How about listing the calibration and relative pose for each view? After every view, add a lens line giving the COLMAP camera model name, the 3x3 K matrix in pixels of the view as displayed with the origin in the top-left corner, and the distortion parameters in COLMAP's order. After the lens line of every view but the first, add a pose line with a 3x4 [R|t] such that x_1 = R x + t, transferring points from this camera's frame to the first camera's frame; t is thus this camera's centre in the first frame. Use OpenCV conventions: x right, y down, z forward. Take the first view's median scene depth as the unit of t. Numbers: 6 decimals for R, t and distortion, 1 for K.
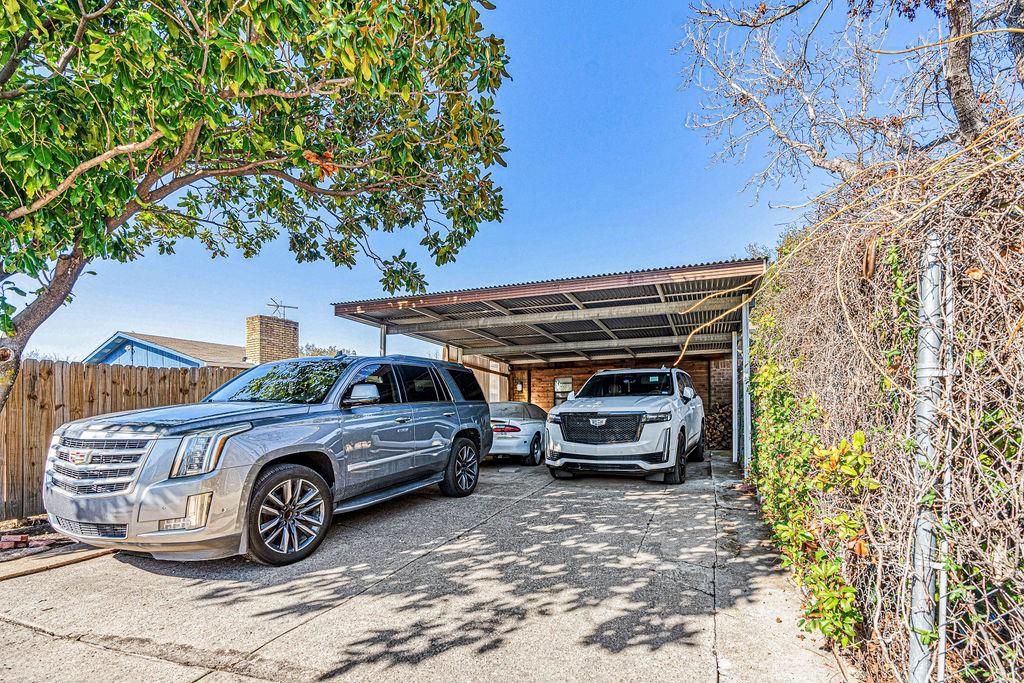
lens RADIAL K [[477.8, 0, 514.4], [0, 477.8, 334.2], [0, 0, 1]] dist [-0.010328, 0.004001]
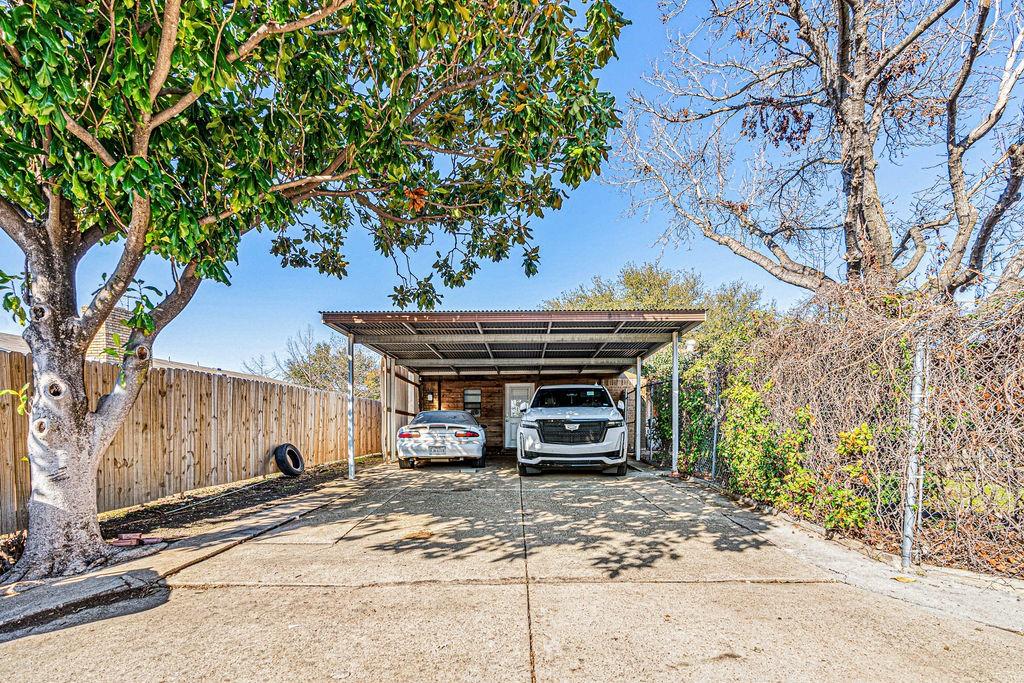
lens RADIAL K [[477.8, 0, 508.9], [0, 477.8, 347.9], [0, 0, 1]] dist [-0.010328, 0.004001]
pose [[0.945300, 0.056861, 0.321209, -0.381642], [-0.058251, 0.998288, -0.005290, -0.004573], [-0.320960, -0.013710, 0.946993, -0.115441]]
